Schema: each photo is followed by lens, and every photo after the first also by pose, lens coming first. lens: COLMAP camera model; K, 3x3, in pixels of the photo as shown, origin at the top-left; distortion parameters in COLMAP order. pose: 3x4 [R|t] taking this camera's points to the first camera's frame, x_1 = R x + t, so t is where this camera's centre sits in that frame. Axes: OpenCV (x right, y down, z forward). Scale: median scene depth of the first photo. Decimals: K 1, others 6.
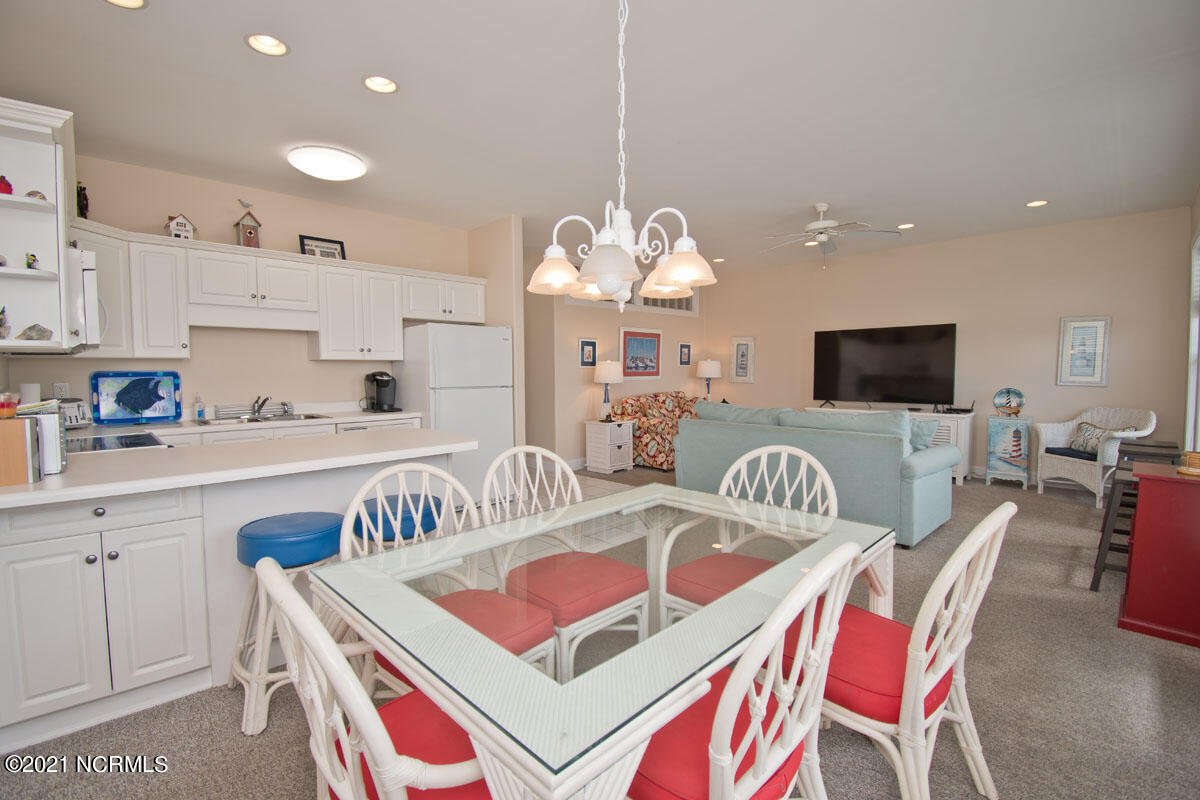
lens RADIAL K [[543.7, 0, 604.2], [0, 543.7, 395.3], [0, 0, 1]] dist [0.016438, -0.025526]
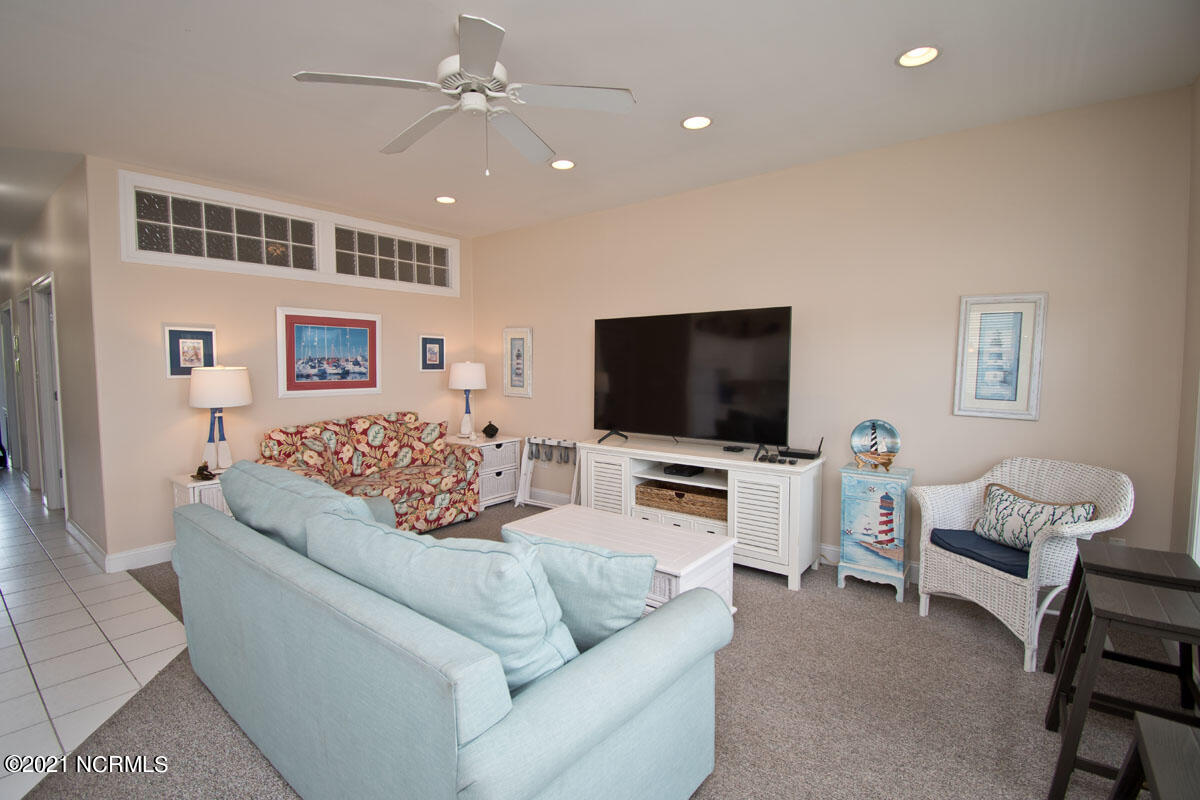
lens RADIAL K [[543.7, 0, 604.2], [0, 543.7, 395.3], [0, 0, 1]] dist [0.016438, -0.025526]
pose [[0.991250, -0.003861, 0.131944, 0.394452], [0.002294, 0.999925, 0.012021, -0.047601], [-0.131981, -0.011613, 0.991184, 0.480113]]
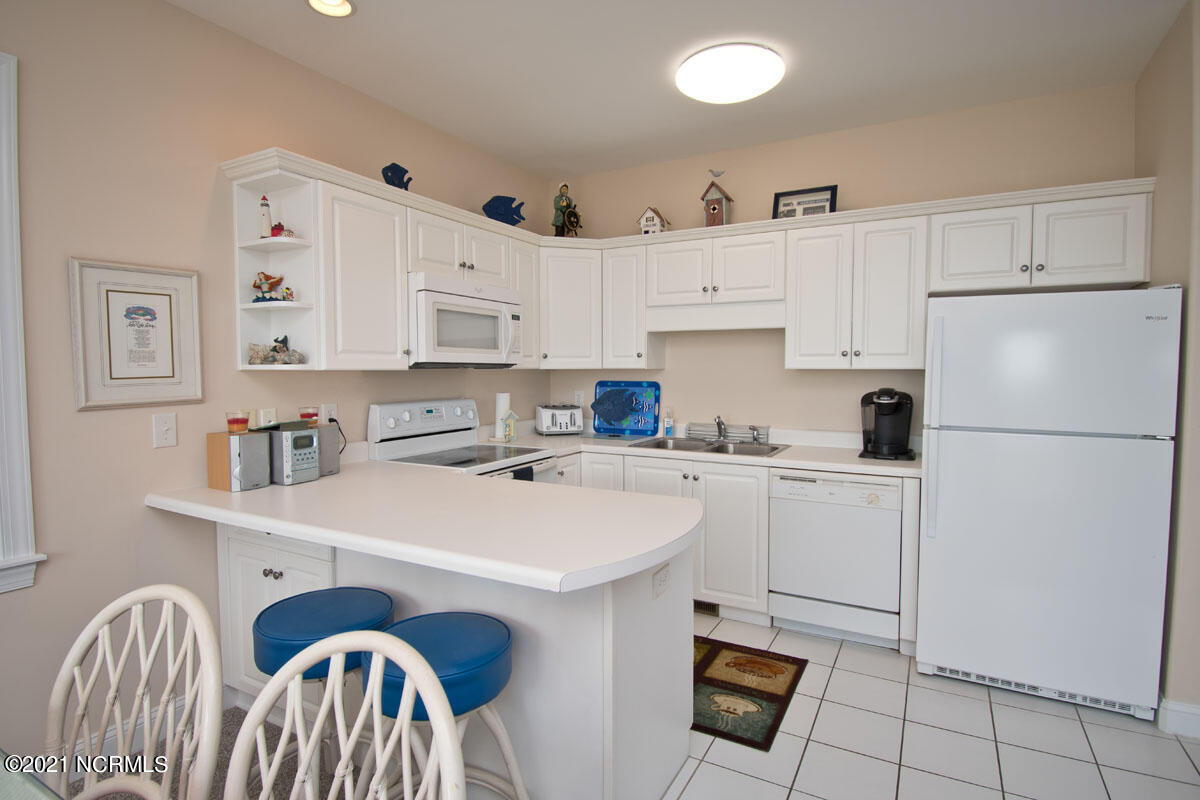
lens RADIAL K [[610.6, 0, 581.6], [0, 610.6, 398.5], [0, 0, 1]] dist [-0.001994, -0.000589]
pose [[0.267699, 0.056141, -0.961866, 0.122111], [-0.046555, 0.997889, 0.045286, -0.041572], [0.962377, 0.032657, 0.269747, 0.440904]]
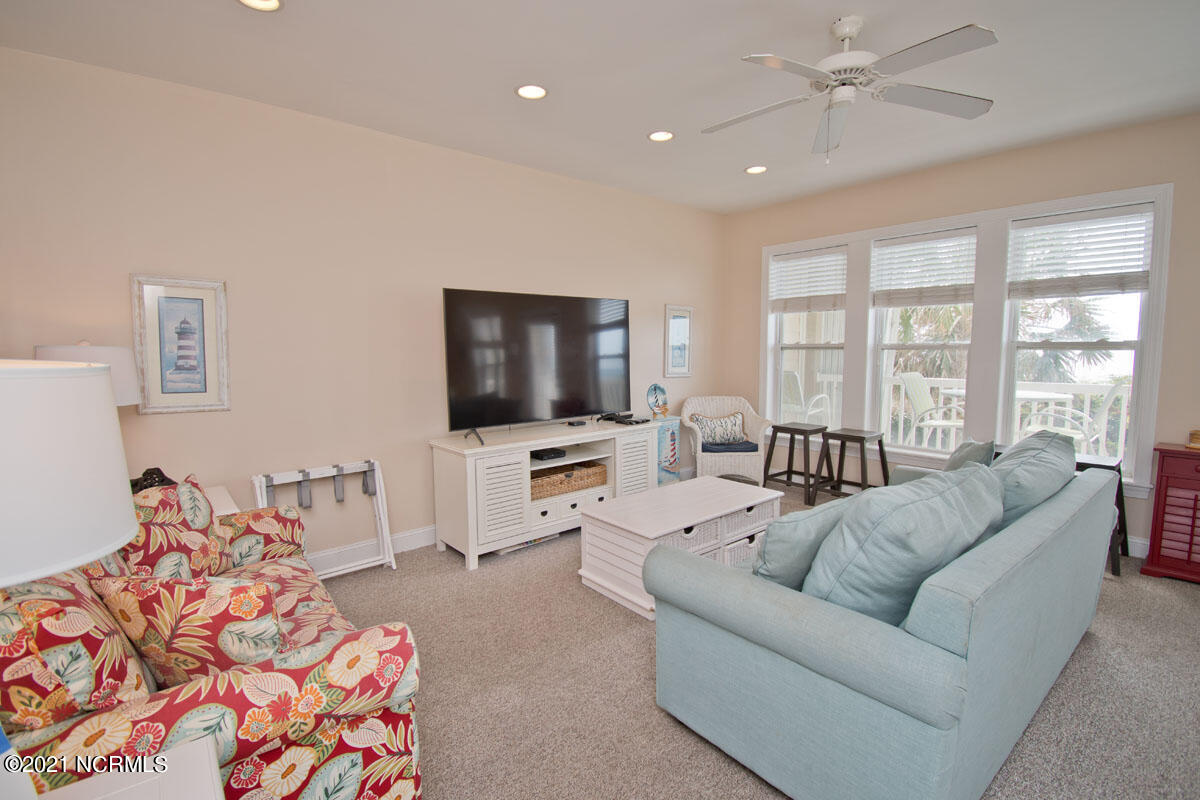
lens RADIAL K [[543.7, 0, 604.2], [0, 543.7, 395.3], [0, 0, 1]] dist [0.016438, -0.025526]
pose [[0.075099, -0.084031, 0.993629, -0.101295], [0.051826, 0.995425, 0.080266, -0.069040], [-0.995828, 0.045468, 0.079111, 1.037159]]
